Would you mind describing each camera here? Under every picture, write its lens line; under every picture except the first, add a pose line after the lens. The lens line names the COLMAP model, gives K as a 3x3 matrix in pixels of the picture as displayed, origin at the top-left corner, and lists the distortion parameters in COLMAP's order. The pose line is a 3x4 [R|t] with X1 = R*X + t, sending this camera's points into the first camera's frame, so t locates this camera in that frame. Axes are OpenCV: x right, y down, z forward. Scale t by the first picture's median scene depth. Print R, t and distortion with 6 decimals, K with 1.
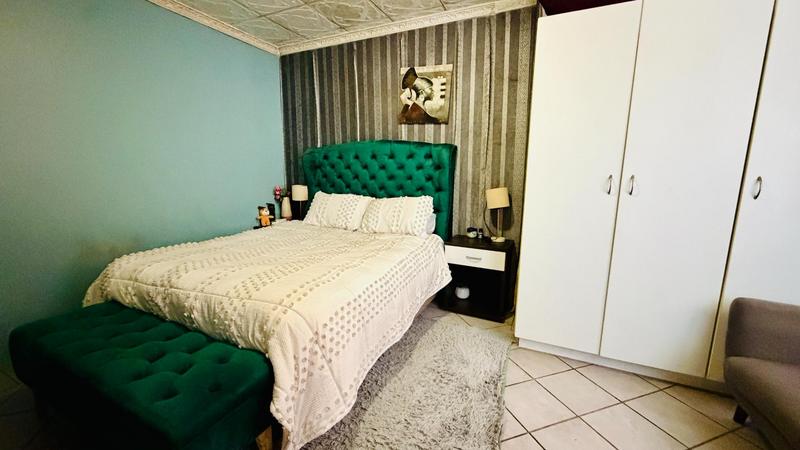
lens RADIAL K [[320.2, 0, 400.0], [0, 320.2, 225.0], [0, 0, 1]] dist [0.001464, 0.000040]
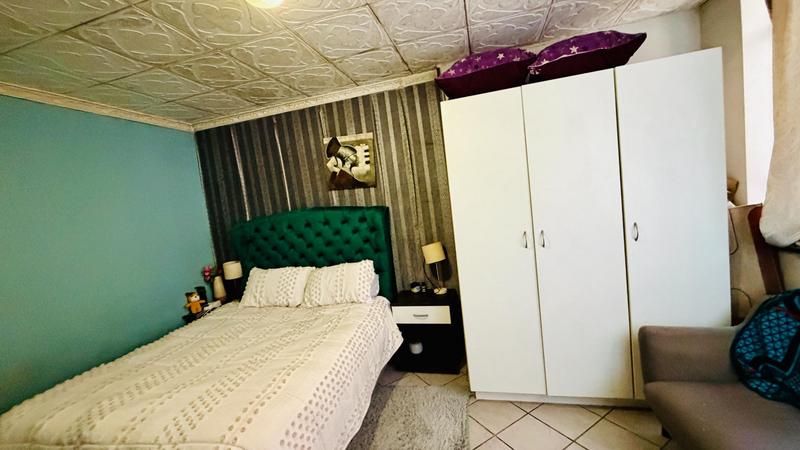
lens RADIAL K [[320.2, 0, 400.0], [0, 320.2, 225.0], [0, 0, 1]] dist [0.001464, 0.000040]
pose [[0.973991, -0.140015, 0.178151, 0.022035], [0.156298, 0.984396, -0.080848, -0.102323], [-0.164051, 0.106589, 0.980676, -0.022259]]
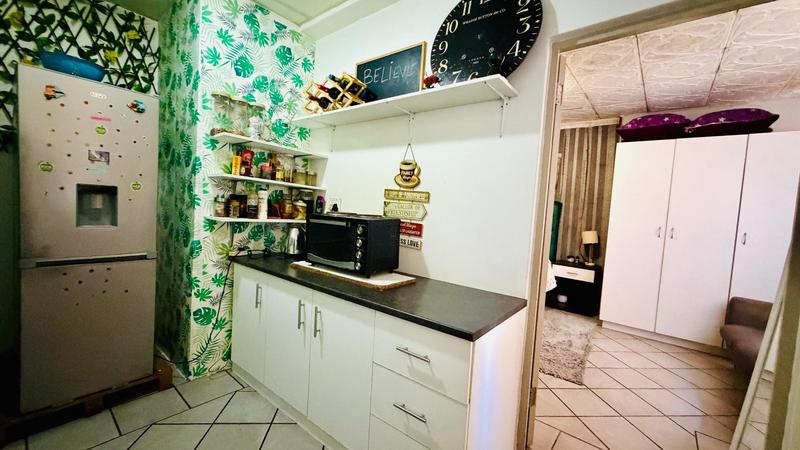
lens RADIAL K [[320.2, 0, 400.0], [0, 320.2, 225.0], [0, 0, 1]] dist [0.001464, 0.000040]
pose [[0.970204, 0.065833, -0.233173, -0.231918], [-0.093372, 0.989636, -0.109099, 0.112137], [0.223575, 0.127620, 0.966296, -0.718891]]
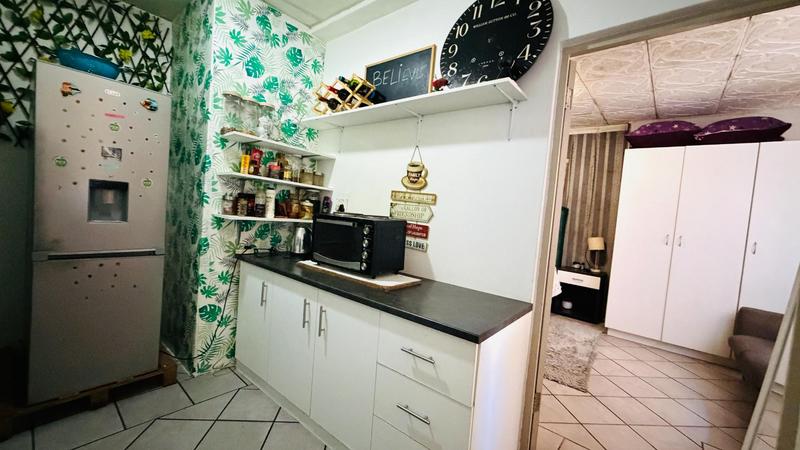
lens RADIAL K [[320.2, 0, 400.0], [0, 320.2, 225.0], [0, 0, 1]] dist [0.001464, 0.000040]
pose [[0.965483, 0.083642, -0.246672, -0.235495], [-0.115384, 0.986389, -0.117150, 0.116258], [0.233516, 0.141568, 0.961992, -0.720735]]
